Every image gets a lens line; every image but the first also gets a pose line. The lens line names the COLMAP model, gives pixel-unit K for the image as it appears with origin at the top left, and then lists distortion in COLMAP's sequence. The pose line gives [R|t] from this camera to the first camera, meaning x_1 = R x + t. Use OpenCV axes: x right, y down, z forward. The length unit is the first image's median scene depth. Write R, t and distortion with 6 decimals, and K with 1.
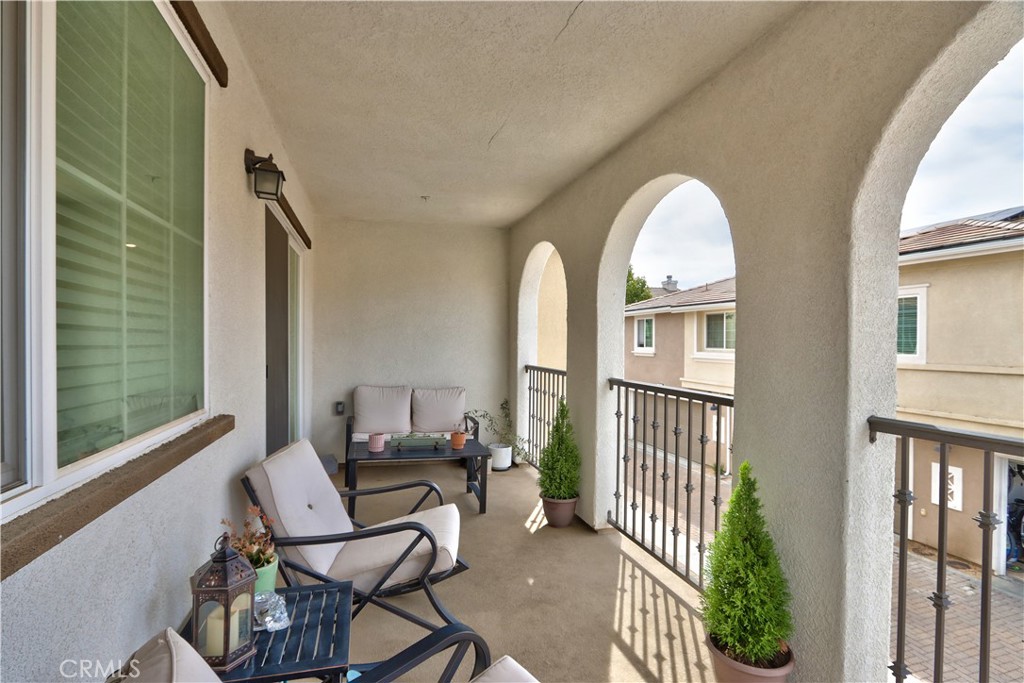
lens RADIAL K [[492.0, 0, 518.1], [0, 492.0, 344.6], [0, 0, 1]] dist [-0.020431, 0.004305]
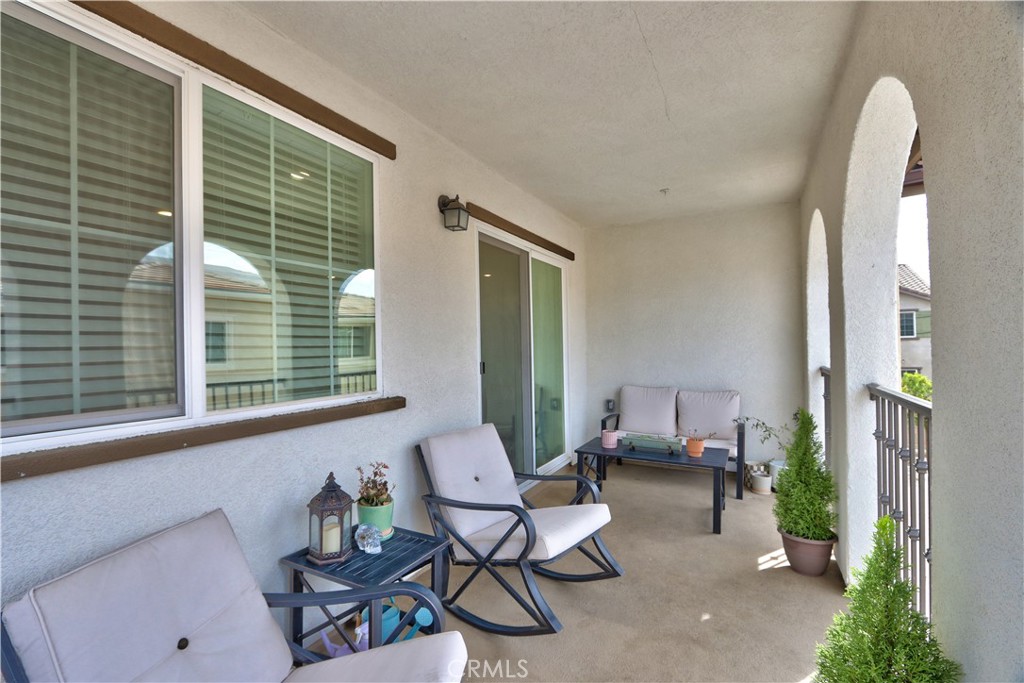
lens RADIAL K [[492.0, 0, 512.1], [0, 492.0, 344.2], [0, 0, 1]] dist [-0.020431, 0.004305]
pose [[0.705914, -0.022968, -0.707925, 0.311507], [0.017260, 0.999735, -0.015224, 0.011963], [0.708087, -0.001472, 0.706124, 0.127685]]
